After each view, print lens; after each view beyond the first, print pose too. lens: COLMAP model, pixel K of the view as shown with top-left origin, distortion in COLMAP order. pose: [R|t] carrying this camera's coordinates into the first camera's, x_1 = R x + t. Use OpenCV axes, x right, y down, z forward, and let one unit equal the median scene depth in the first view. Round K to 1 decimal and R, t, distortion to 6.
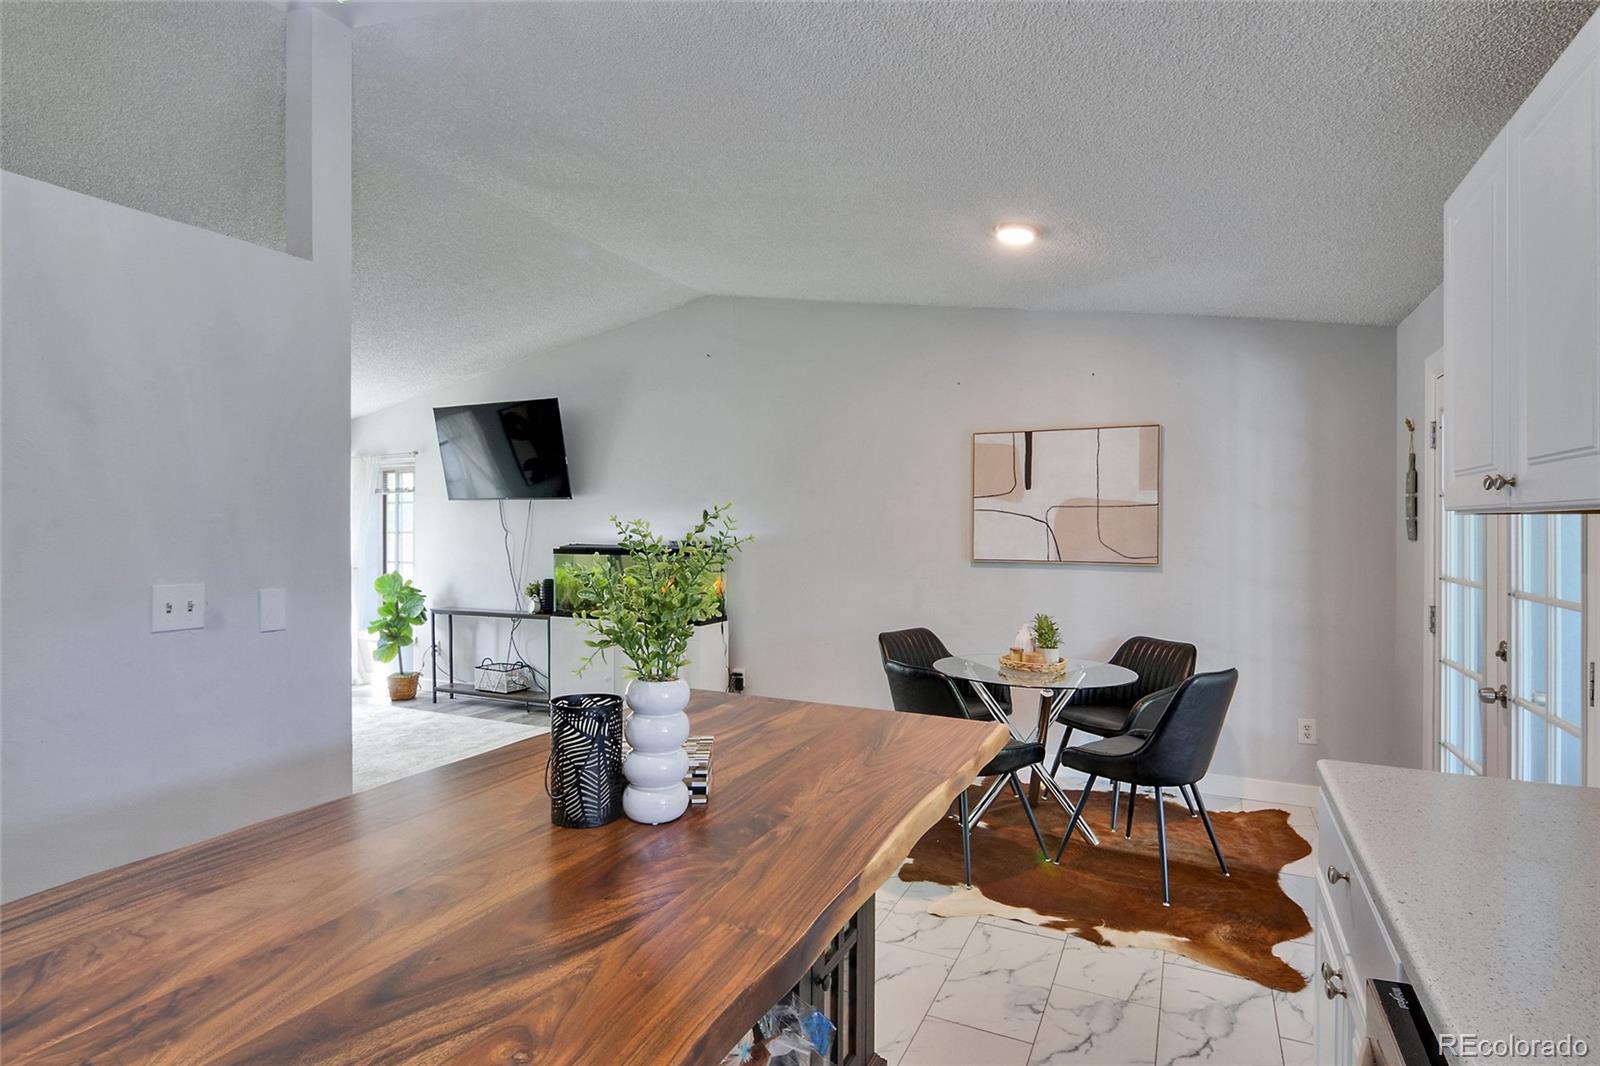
lens RADIAL K [[819.4, 0, 804.1], [0, 819.4, 524.9], [0, 0, 1]] dist [0.002990, -0.009648]
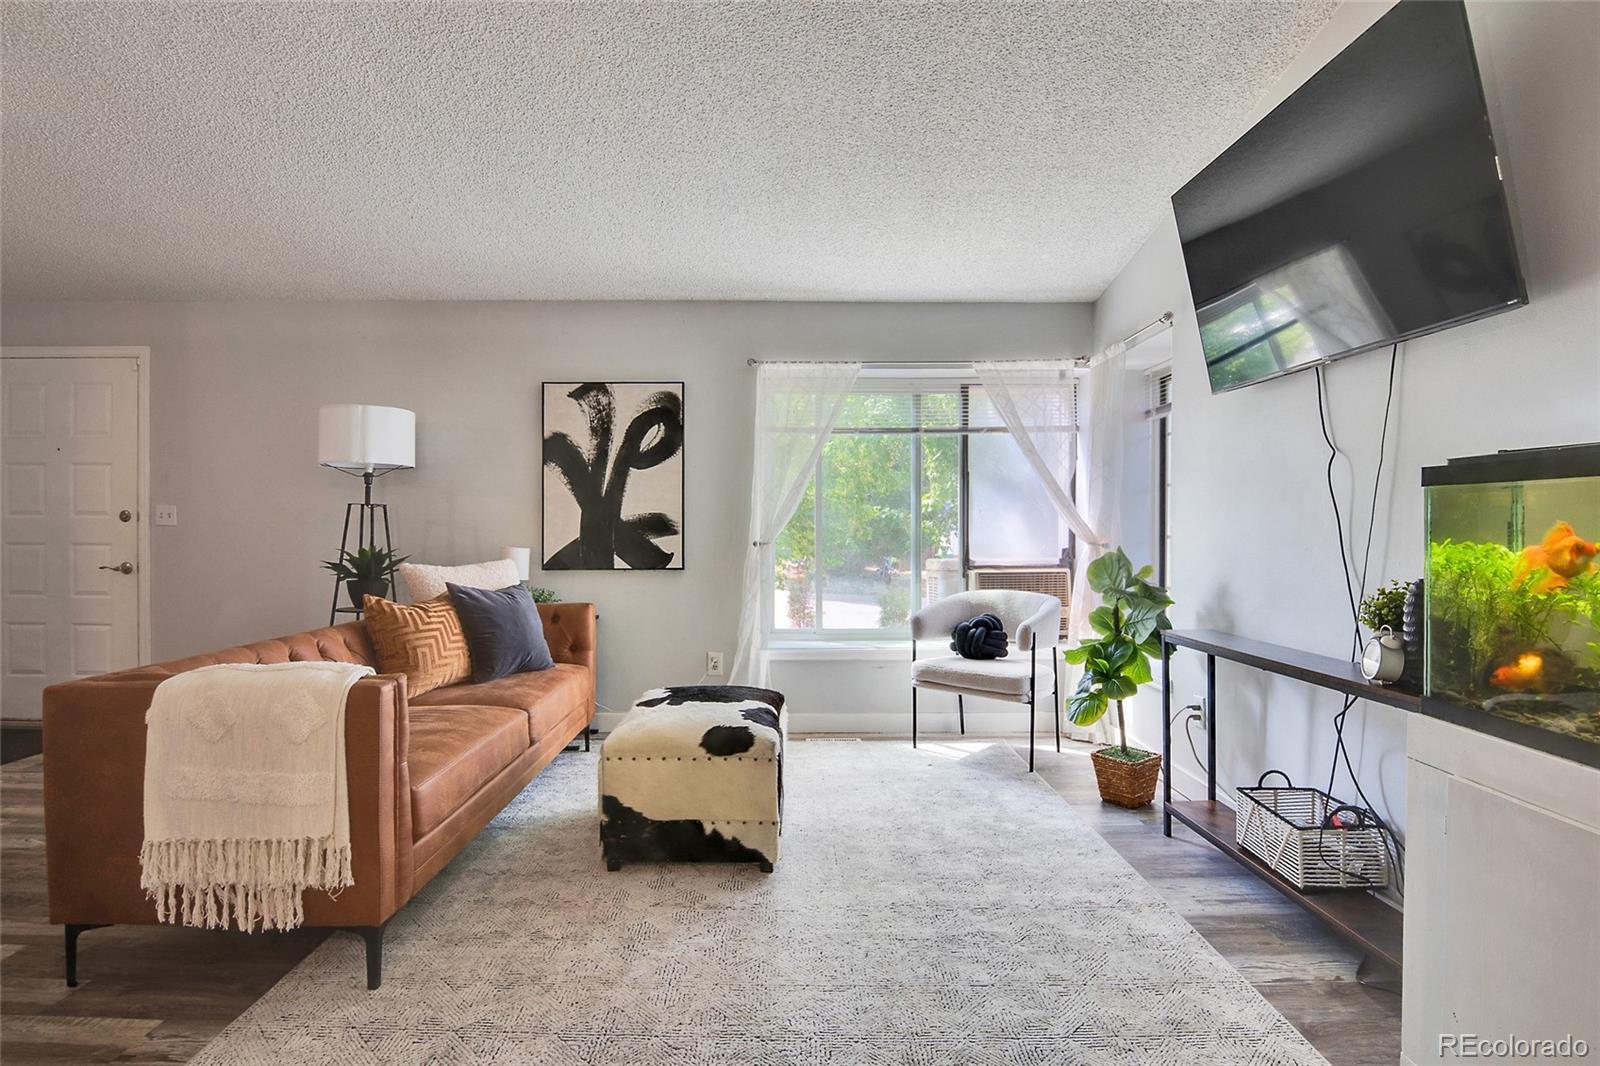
lens RADIAL K [[819.4, 0, 804.1], [0, 819.4, 524.9], [0, 0, 1]] dist [0.002990, -0.009648]
pose [[0.453363, 0.005777, -0.891307, -0.143647], [-0.007581, 0.999968, 0.002625, 0.046306], [0.891294, 0.005567, 0.453392, 0.645632]]
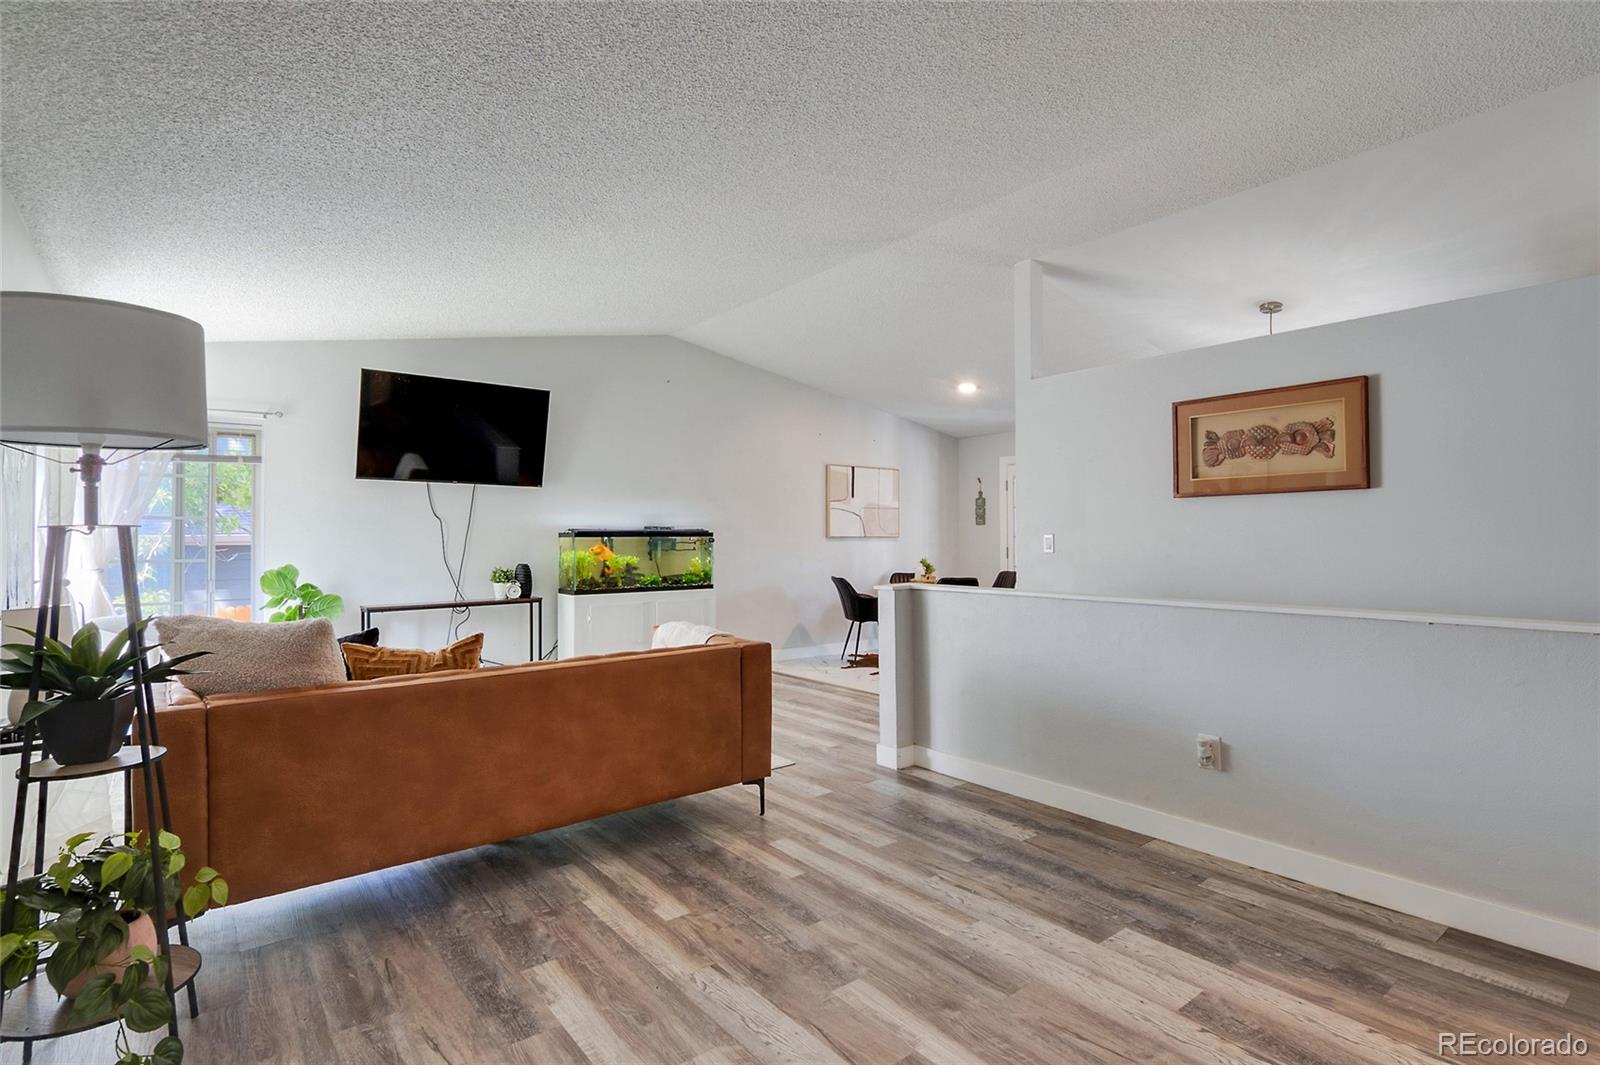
lens RADIAL K [[819.4, 0, 804.1], [0, 819.4, 524.4], [0, 0, 1]] dist [0.002990, -0.009648]
pose [[0.414325, 0.014666, 0.910011, -1.078857], [0.006101, 0.999803, -0.018891, 0.037607], [-0.910108, 0.013379, 0.414154, 0.253319]]
